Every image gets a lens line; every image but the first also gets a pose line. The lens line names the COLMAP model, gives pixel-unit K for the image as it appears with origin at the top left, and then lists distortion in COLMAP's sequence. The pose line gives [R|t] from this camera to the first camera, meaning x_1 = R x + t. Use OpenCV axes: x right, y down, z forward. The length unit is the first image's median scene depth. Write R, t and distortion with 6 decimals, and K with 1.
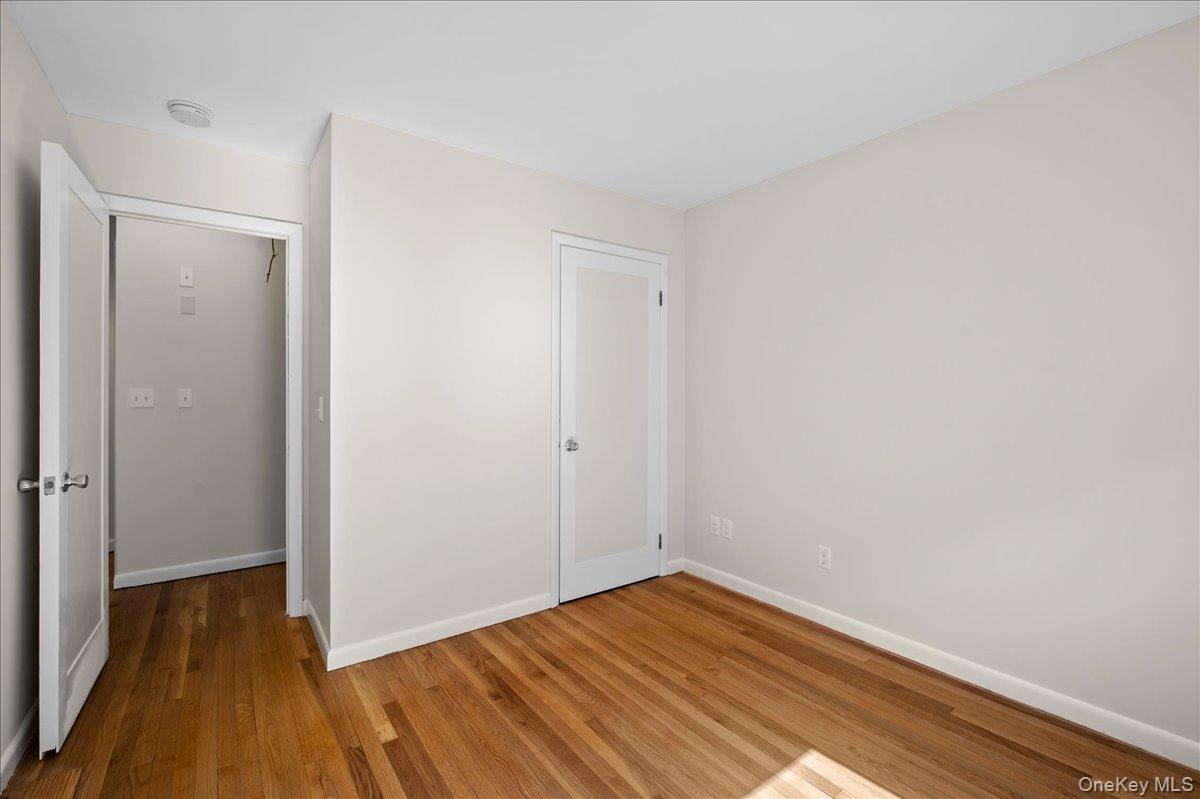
lens RADIAL K [[528.6, 0, 599.5], [0, 528.6, 391.8], [0, 0, 1]] dist [0.001508, -0.000265]
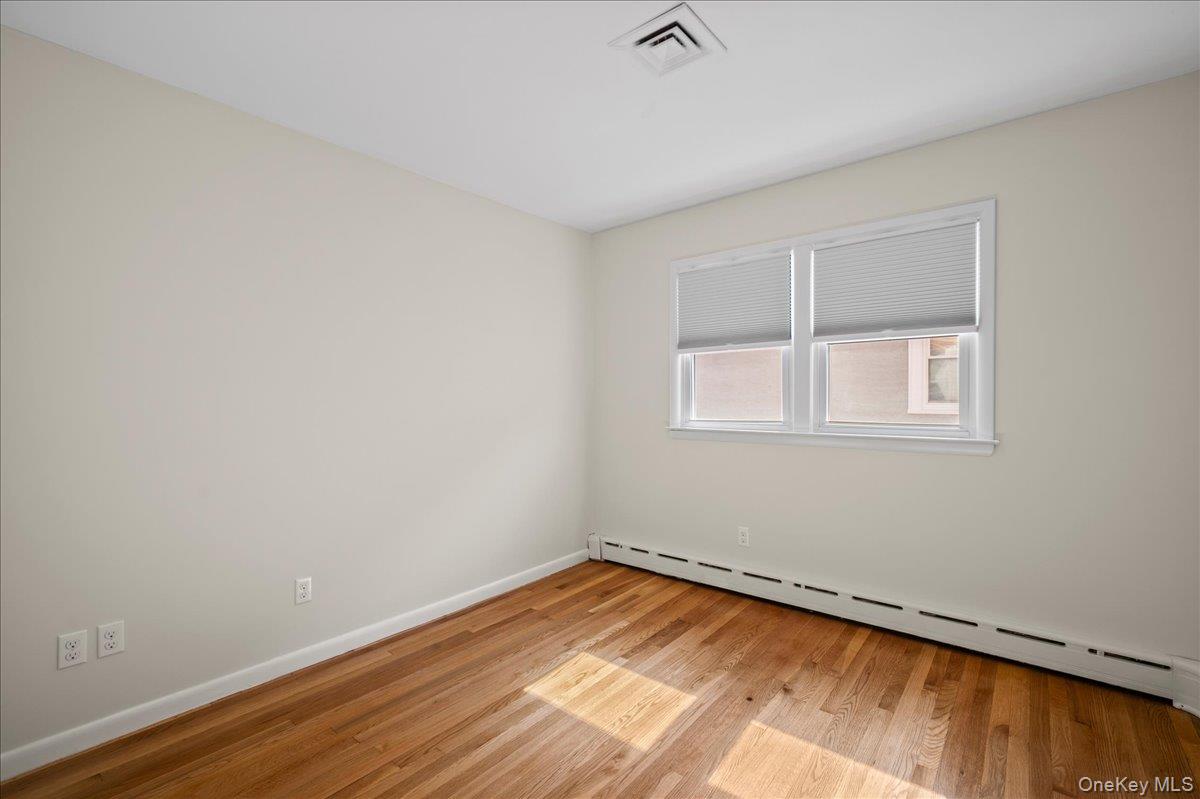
lens RADIAL K [[528.6, 0, 594.6], [0, 528.6, 403.9], [0, 0, 1]] dist [0.001508, -0.000265]
pose [[-0.259945, -0.006978, 0.965598, -0.663669], [0.005394, 0.999948, 0.008678, 0.000110], [-0.965608, 0.007464, -0.259894, 0.927822]]
